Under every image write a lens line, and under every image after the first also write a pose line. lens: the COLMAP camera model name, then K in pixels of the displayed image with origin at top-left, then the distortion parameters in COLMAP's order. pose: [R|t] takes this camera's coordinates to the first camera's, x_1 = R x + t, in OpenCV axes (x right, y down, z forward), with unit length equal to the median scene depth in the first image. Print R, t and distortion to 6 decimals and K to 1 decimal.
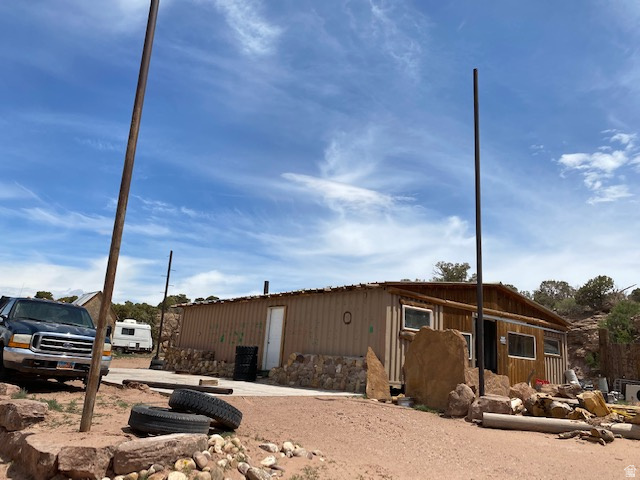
lens RADIAL K [[488.9, 0, 324.9], [0, 488.9, 239.5], [0, 0, 1]] dist [0.043444, -0.055012]
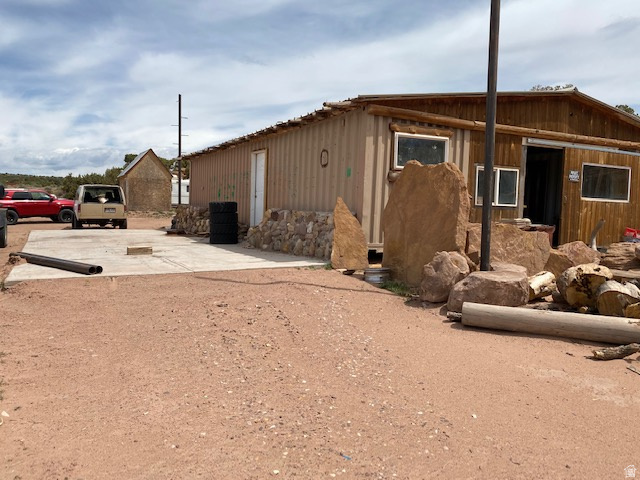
lens RADIAL K [[488.9, 0, 318.1], [0, 488.9, 237.4], [0, 0, 1]] dist [0.043444, -0.055012]
pose [[0.974859, -0.027054, -0.221173, 0.198541], [0.090937, 0.954481, 0.284071, 0.071379], [0.203420, -0.297042, 0.932945, 0.318064]]
